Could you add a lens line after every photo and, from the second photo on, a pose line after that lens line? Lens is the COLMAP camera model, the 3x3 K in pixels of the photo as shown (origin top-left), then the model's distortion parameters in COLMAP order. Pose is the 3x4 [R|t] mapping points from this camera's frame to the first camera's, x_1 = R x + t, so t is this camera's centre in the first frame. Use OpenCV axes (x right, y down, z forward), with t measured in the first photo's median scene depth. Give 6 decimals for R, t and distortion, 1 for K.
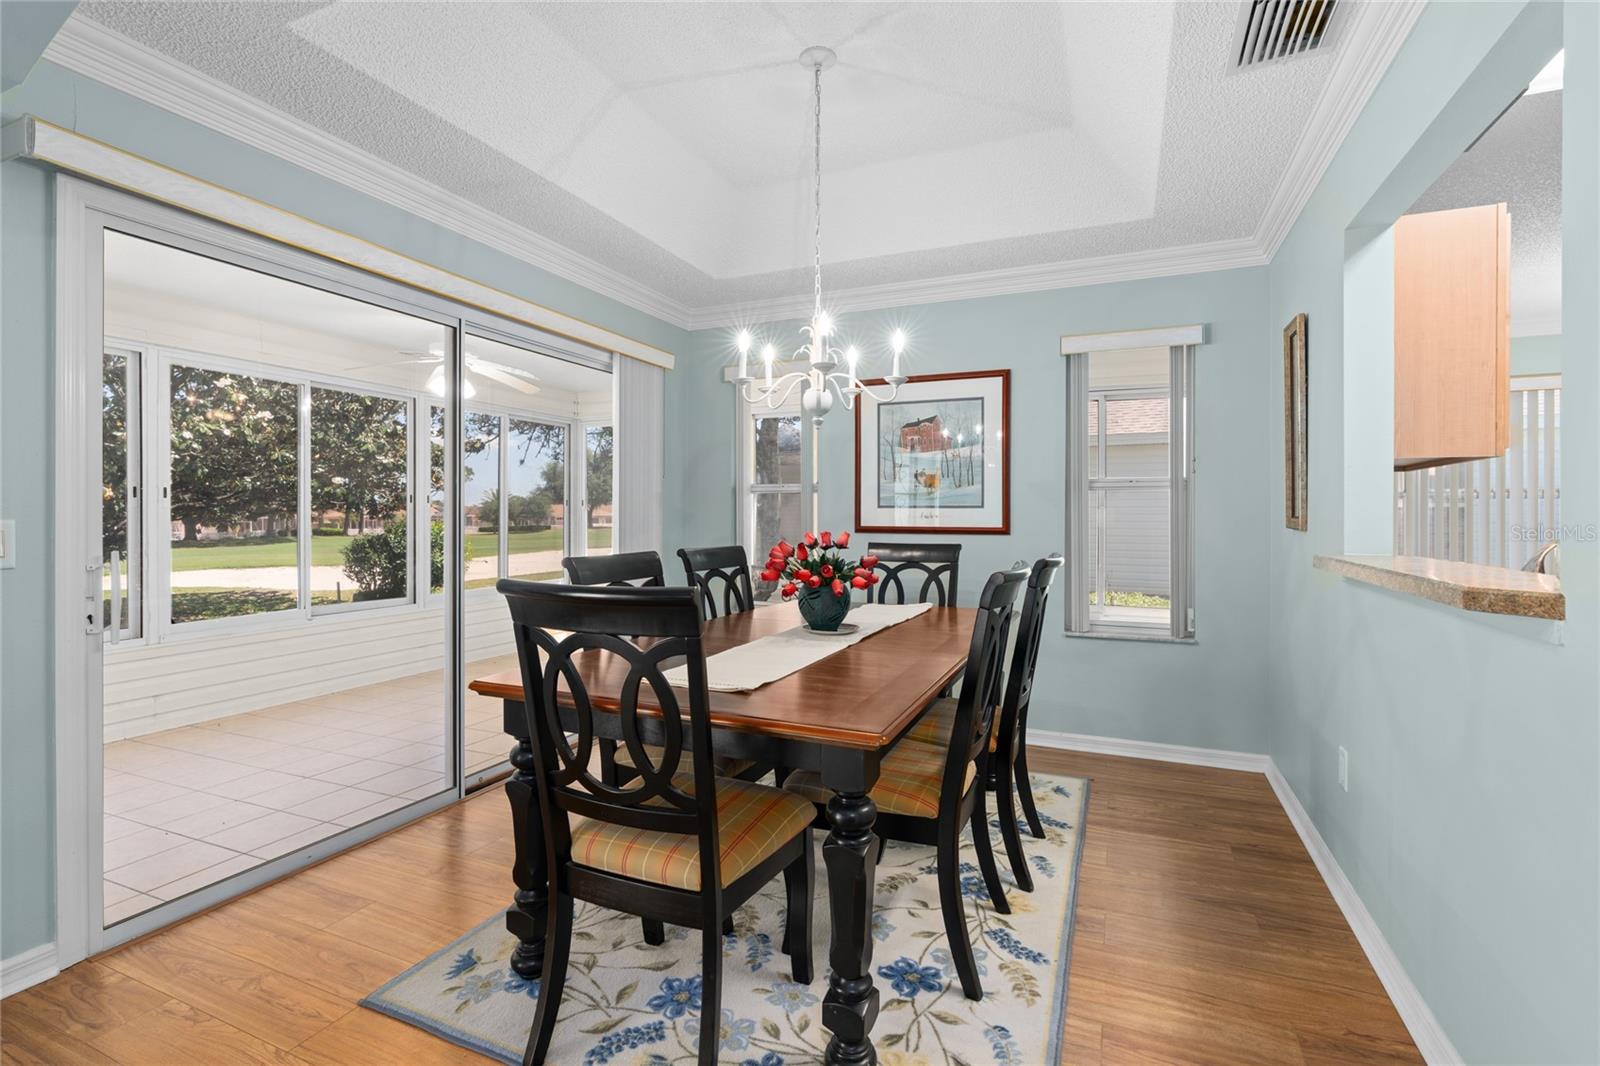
lens RADIAL K [[726.1, 0, 770.7], [0, 726.1, 519.3], [0, 0, 1]] dist [-0.012455, 0.005946]
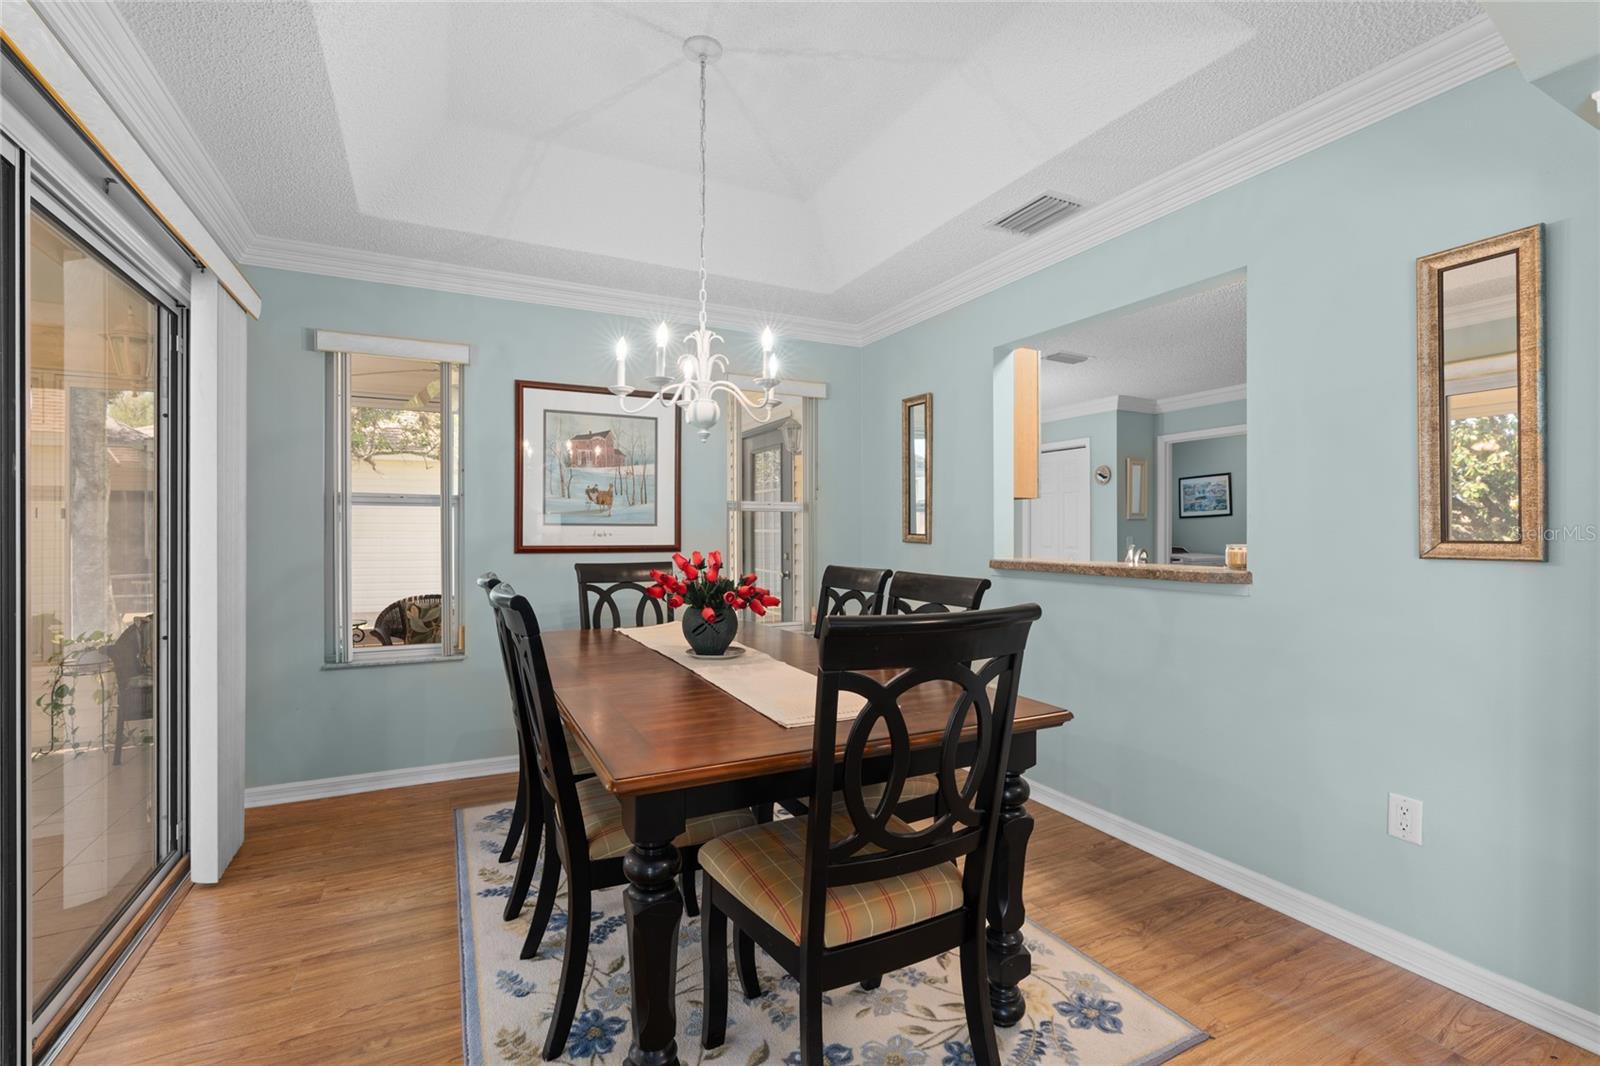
lens RADIAL K [[726.1, 0, 801.5], [0, 726.1, 537.0], [0, 0, 1]] dist [-0.012455, 0.005946]
pose [[0.627511, -0.007923, 0.778568, -0.407286], [0.005504, 0.999968, 0.005740, -0.005131], [-0.778588, 0.000683, 0.627534, 0.213789]]
